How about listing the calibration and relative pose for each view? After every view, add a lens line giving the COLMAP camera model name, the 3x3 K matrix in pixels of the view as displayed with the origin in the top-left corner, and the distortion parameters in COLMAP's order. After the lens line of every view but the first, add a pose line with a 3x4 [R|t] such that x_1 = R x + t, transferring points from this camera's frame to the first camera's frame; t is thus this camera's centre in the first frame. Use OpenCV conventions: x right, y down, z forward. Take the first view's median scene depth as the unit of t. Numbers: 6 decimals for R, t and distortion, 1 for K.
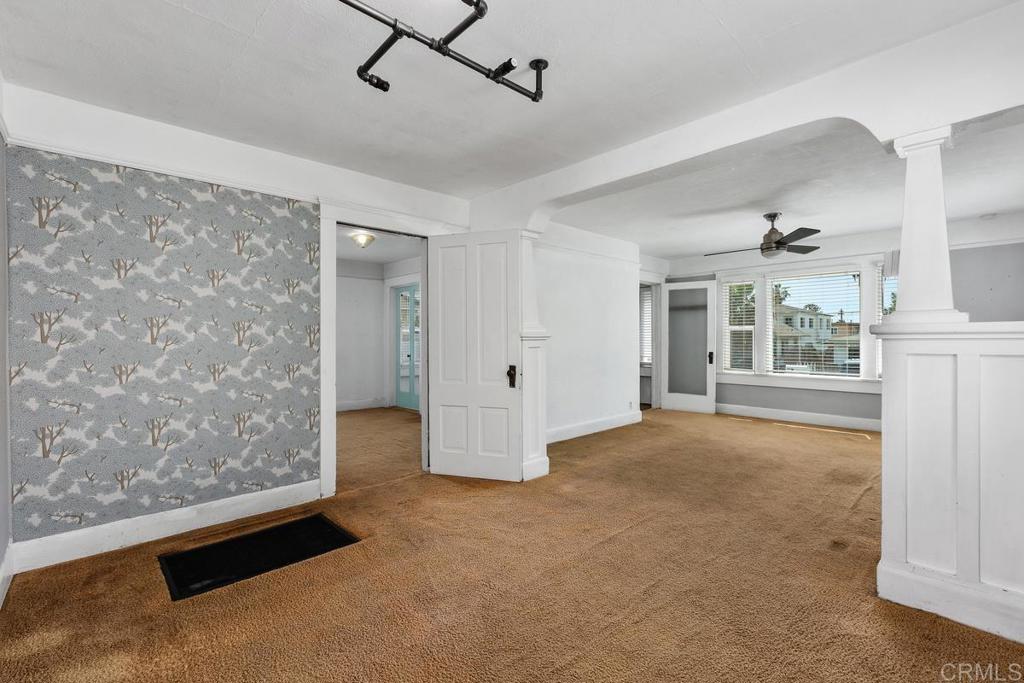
lens RADIAL K [[456.7, 0, 510.8], [0, 456.7, 335.3], [0, 0, 1]] dist [-0.001190, 0.000162]
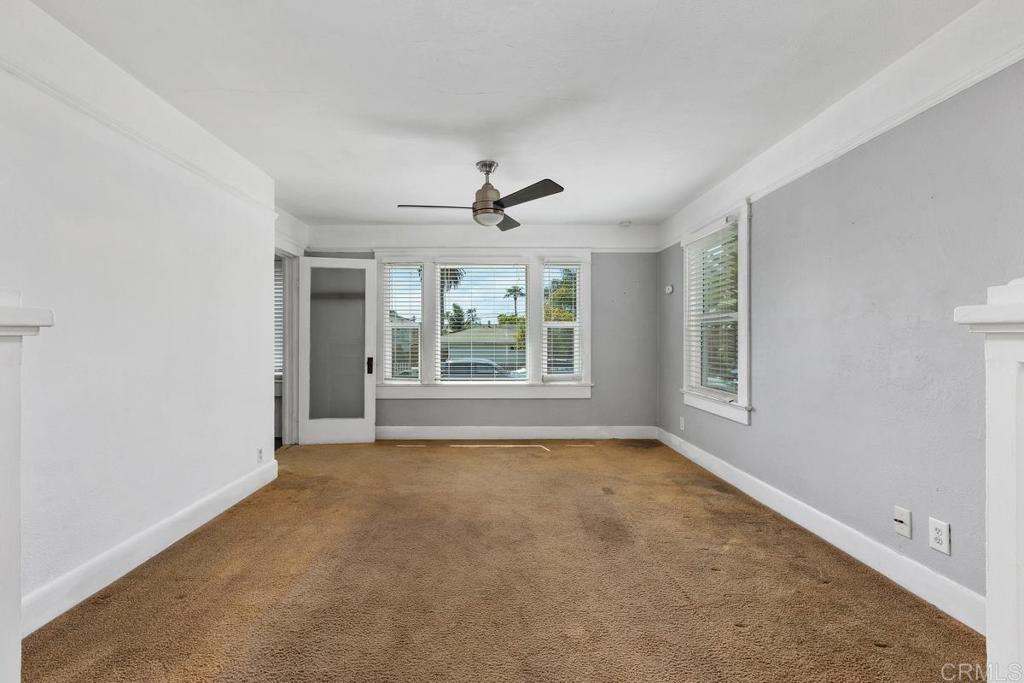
lens RADIAL K [[480.9, 0, 512.0], [0, 480.9, 341.5], [0, 0, 1]] dist [-0.001278, -0.000013]
pose [[0.690447, -0.004805, 0.723367, 0.038989], [-0.002679, 0.999954, 0.009198, 0.003208], [-0.723378, -0.008289, 0.690402, 0.305576]]
